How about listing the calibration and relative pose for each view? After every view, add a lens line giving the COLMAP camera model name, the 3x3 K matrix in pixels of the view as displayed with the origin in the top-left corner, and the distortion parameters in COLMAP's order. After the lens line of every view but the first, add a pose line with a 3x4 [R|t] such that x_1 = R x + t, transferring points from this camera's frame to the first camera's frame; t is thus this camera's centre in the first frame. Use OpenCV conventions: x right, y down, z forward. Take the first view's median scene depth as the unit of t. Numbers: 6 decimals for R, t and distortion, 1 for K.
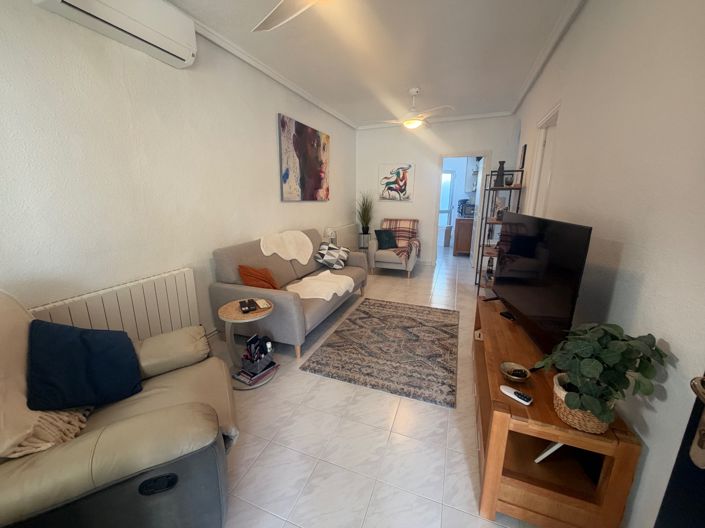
lens RADIAL K [[281.4, 0, 351.0], [0, 281.4, 262.9], [0, 0, 1]] dist [-0.001116, 0.000390]
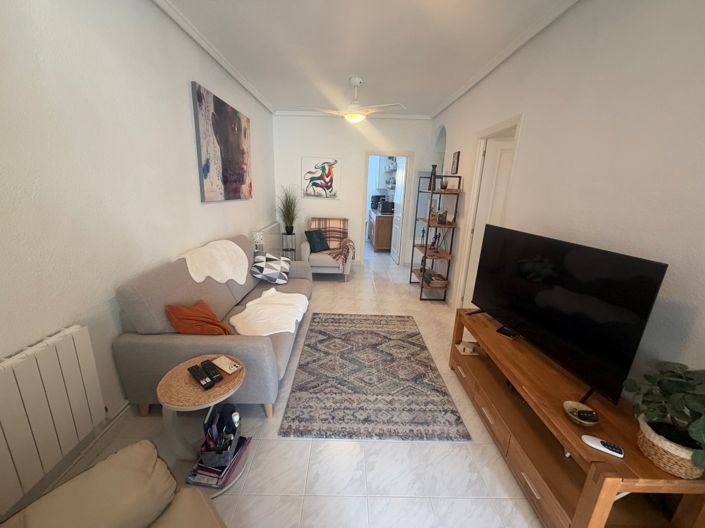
lens RADIAL K [[281.4, 0, 351.7], [0, 281.4, 262.8], [0, 0, 1]] dist [-0.001116, 0.000390]
pose [[0.928897, -0.066135, 0.364384, -0.187136], [0.052482, 0.997503, 0.047257, -0.085446], [-0.366599, -0.024774, 0.930049, 0.178403]]
